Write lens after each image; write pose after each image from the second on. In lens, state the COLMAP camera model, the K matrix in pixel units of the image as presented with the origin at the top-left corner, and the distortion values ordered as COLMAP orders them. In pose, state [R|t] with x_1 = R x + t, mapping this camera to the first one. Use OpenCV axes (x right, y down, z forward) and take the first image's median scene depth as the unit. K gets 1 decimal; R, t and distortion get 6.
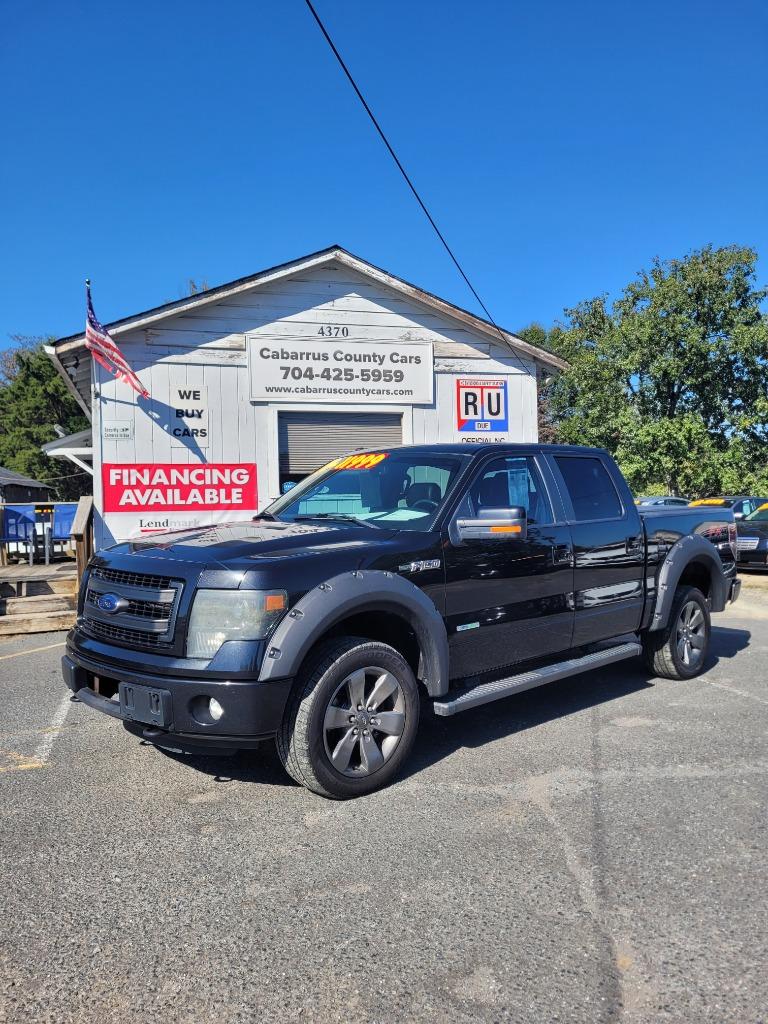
lens RADIAL K [[762.6, 0, 402.9], [0, 762.6, 519.8], [0, 0, 1]] dist [0.056601, -0.038885]
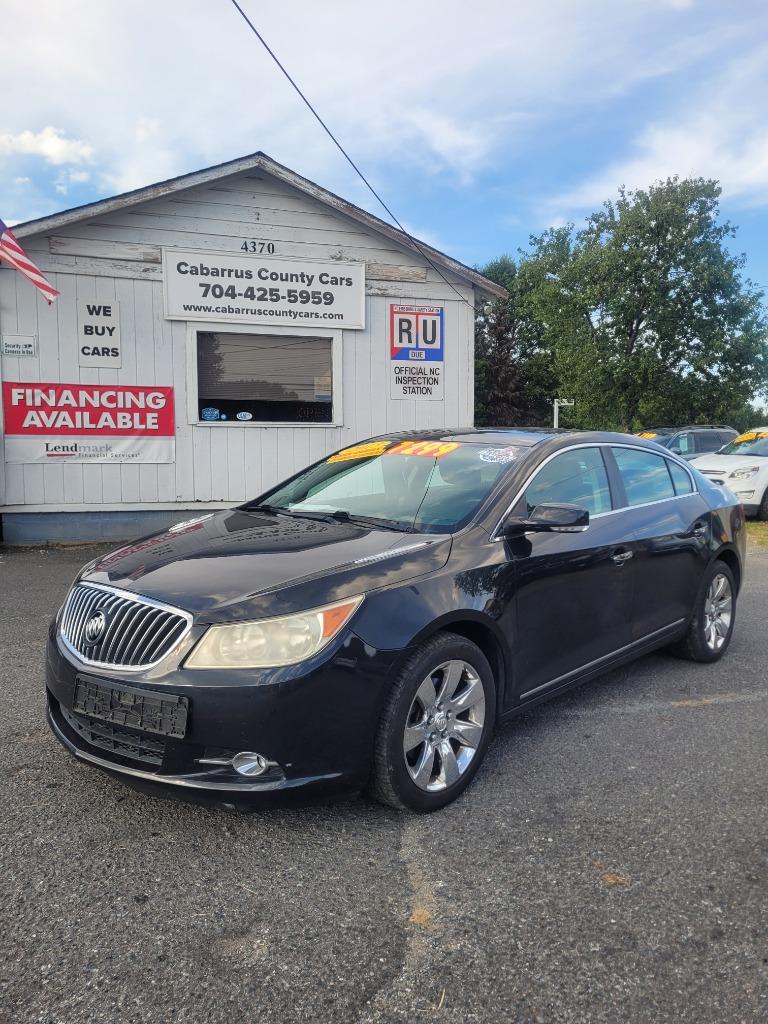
lens RADIAL K [[762.6, 0, 407.3], [0, 762.6, 509.5], [0, 0, 1]] dist [0.056601, -0.038885]
pose [[0.998910, 0.018975, 0.042648, 0.058681], [-0.021880, 0.997396, 0.068722, 0.005882], [-0.041233, -0.069580, 0.996724, 0.030862]]
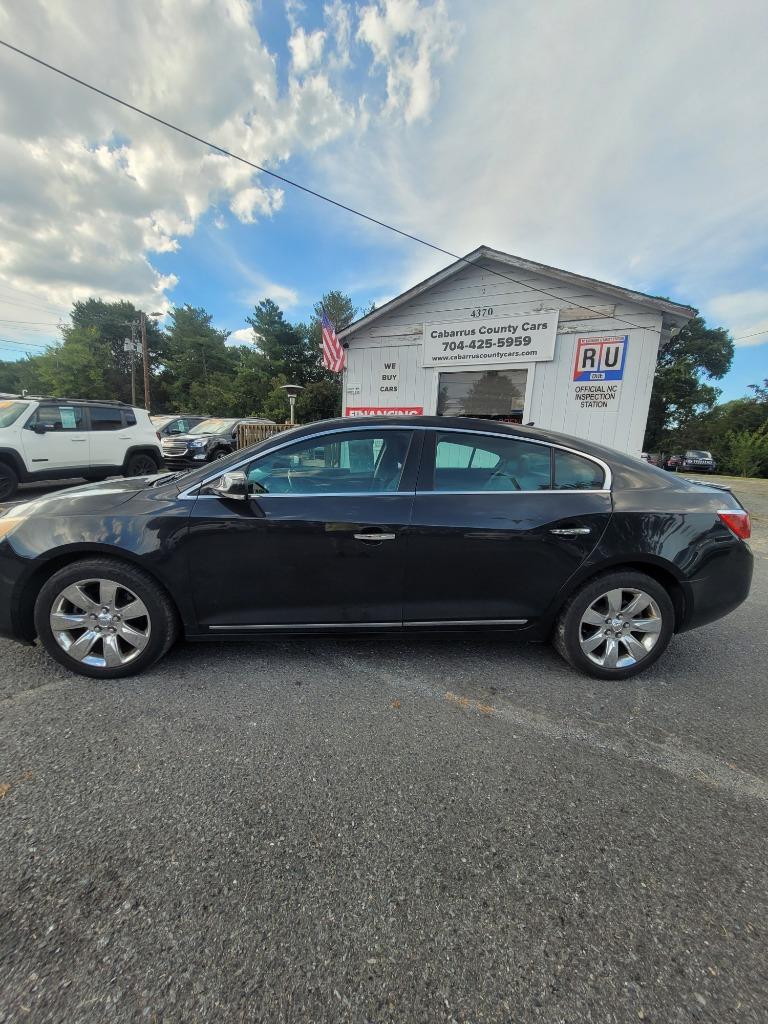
lens RADIAL K [[408.6, 0, 359.0], [0, 408.6, 523.0], [0, 0, 1]] dist [0.002301, 0.000249]
pose [[0.735313, 0.181225, -0.653049, 0.318150], [-0.057893, 0.976859, 0.205898, -0.003988], [0.675250, -0.113593, 0.728789, 0.238695]]
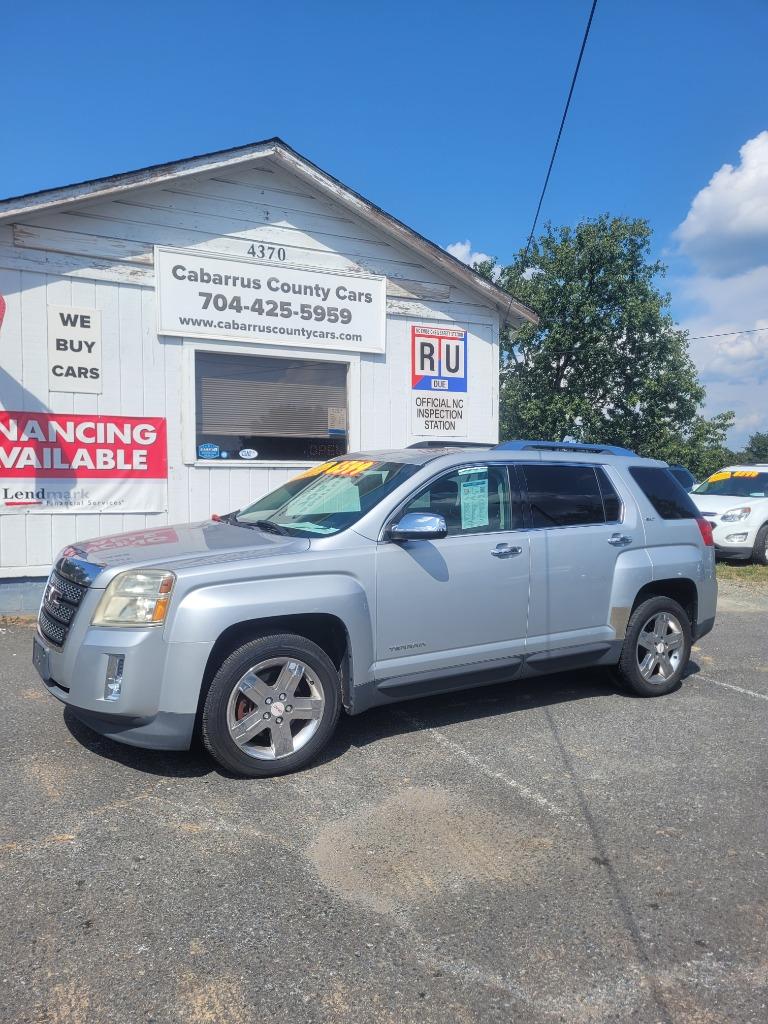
lens RADIAL K [[762.6, 0, 383.3], [0, 762.6, 514.5], [0, 0, 1]] dist [0.056601, -0.038885]
pose [[0.980179, 0.012312, 0.197728, -0.127578], [-0.017393, 0.999561, 0.023979, 0.000563], [-0.197346, -0.026943, 0.979963, 0.202472]]
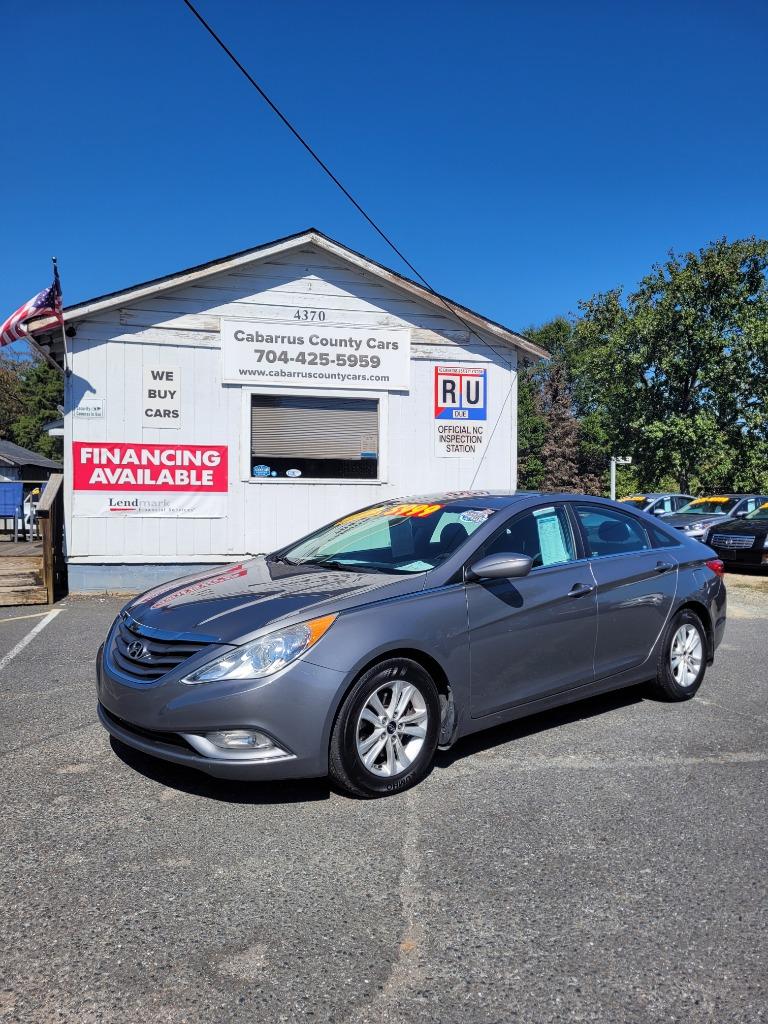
lens RADIAL K [[762.6, 0, 402.7], [0, 762.6, 516.3], [0, 0, 1]] dist [0.056601, -0.038885]
pose [[0.998688, 0.028281, -0.042693, 0.080774], [-0.028087, 0.999592, 0.005135, 0.006843], [0.042821, -0.003930, 0.999075, 0.008117]]
